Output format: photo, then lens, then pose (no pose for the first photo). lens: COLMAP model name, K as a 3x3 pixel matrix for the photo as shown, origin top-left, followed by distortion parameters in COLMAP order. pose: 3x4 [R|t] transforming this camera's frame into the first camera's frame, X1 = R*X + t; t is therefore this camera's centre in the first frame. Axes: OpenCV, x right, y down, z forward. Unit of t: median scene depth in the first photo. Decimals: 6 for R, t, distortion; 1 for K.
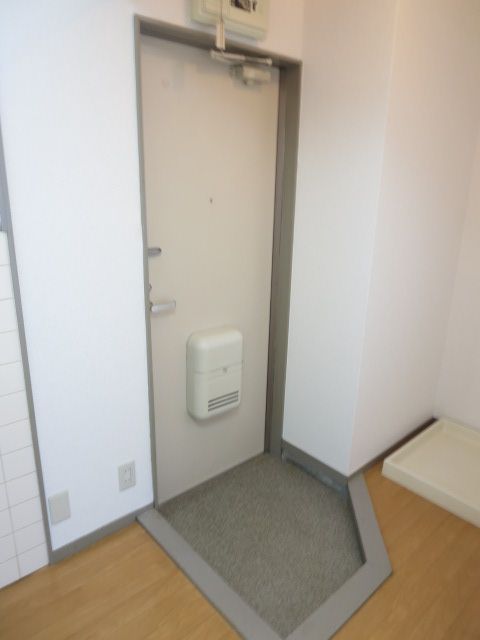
lens RADIAL K [[450.6, 0, 240.5], [0, 450.6, 320.5], [0, 0, 1]] dist [-0.022068, -0.002156]
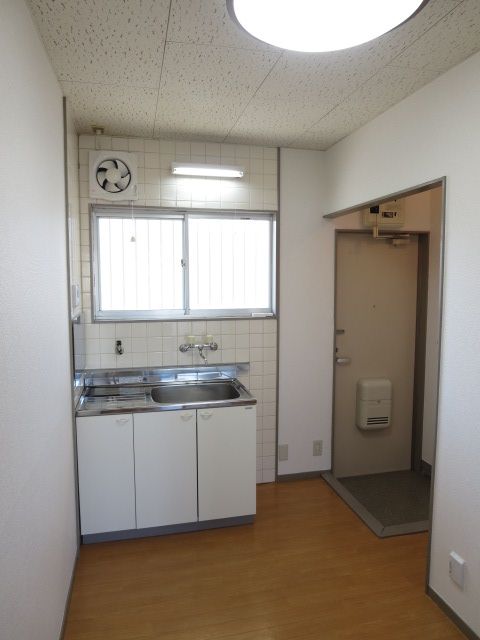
lens RADIAL K [[450.6, 0, 239.7], [0, 450.6, 320.0], [0, 0, 1]] dist [-0.022068, -0.002156]
pose [[0.880165, 0.017293, -0.474354, 0.335726], [-0.116725, 0.976535, -0.180982, 0.195052], [0.460093, 0.214662, 0.861530, -0.868440]]
